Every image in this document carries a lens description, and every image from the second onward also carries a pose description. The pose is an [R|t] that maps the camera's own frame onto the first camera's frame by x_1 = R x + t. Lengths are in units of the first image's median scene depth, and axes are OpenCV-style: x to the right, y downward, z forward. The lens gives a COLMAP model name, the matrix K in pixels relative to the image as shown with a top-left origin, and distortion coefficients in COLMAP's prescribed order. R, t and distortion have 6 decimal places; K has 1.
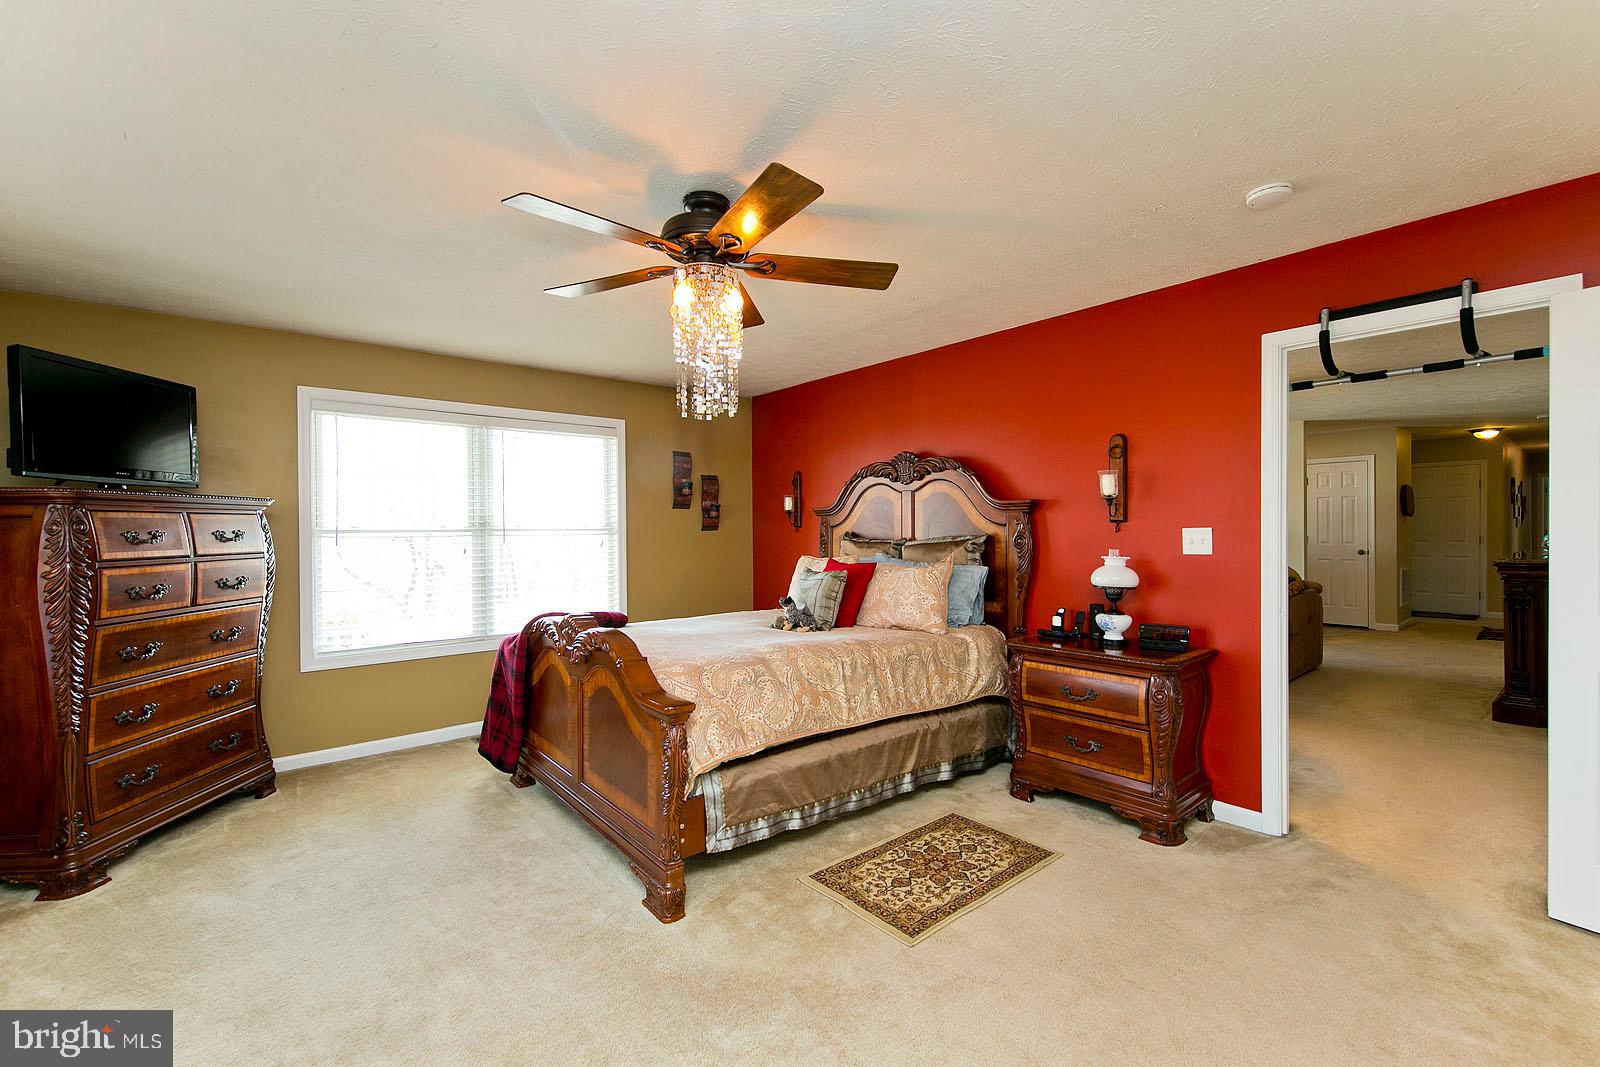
lens RADIAL K [[687.1, 0, 804.4], [0, 687.1, 532.5], [0, 0, 1]] dist [0.006807, -0.002378]
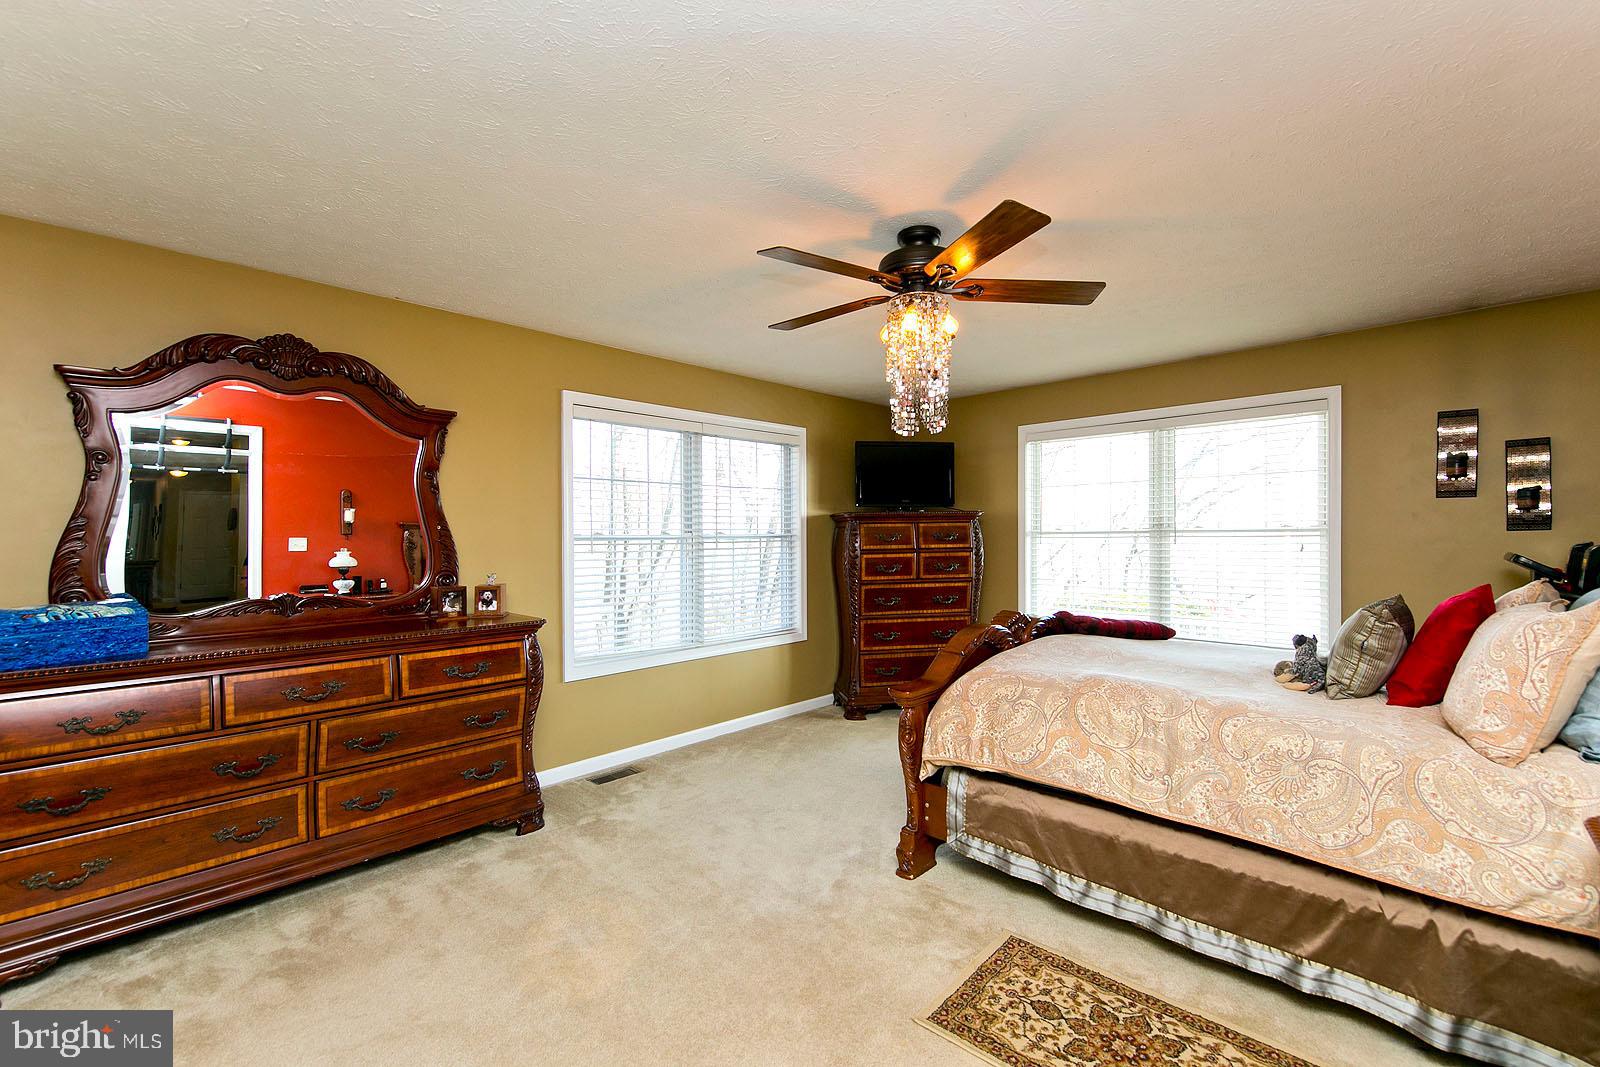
lens RADIAL K [[687.1, 0, 803.2], [0, 687.1, 533.1], [0, 0, 1]] dist [0.006807, -0.002378]
pose [[0.100100, 0.002227, -0.994975, 0.775986], [0.001680, 0.999996, 0.002407, -0.008784], [0.994976, -0.001913, 0.100095, 0.602630]]
